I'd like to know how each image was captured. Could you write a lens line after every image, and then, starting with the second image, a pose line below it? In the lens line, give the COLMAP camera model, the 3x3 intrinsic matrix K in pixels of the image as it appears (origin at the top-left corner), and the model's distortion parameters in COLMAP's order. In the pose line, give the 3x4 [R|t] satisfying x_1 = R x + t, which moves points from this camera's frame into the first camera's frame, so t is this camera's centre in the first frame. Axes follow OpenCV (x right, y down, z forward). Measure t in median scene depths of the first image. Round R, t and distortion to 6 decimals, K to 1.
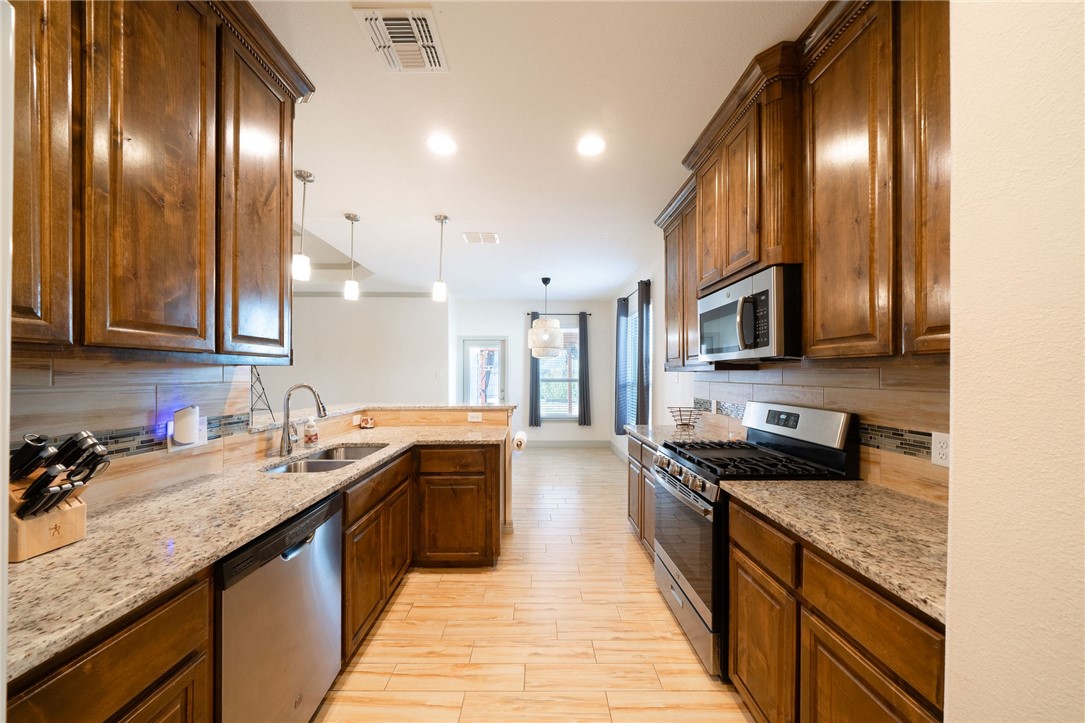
lens RADIAL K [[369.6, 0, 539.0], [0, 369.6, 373.3], [0, 0, 1]] dist [-0.002295, 0.000108]
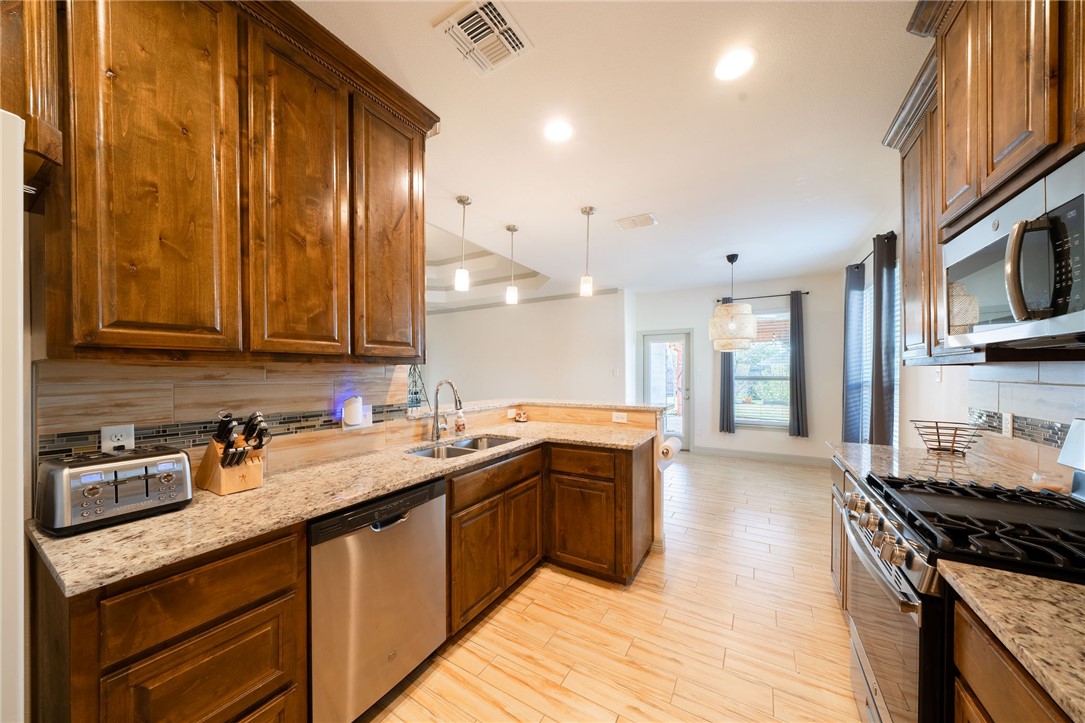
lens RADIAL K [[369.6, 0, 539.0], [0, 369.6, 373.3], [0, 0, 1]] dist [-0.002295, 0.000108]
pose [[0.851830, -0.001909, -0.523815, 0.237578], [0.005522, 0.999971, 0.005335, 0.003327], [0.523790, -0.007437, 0.851815, 0.186411]]
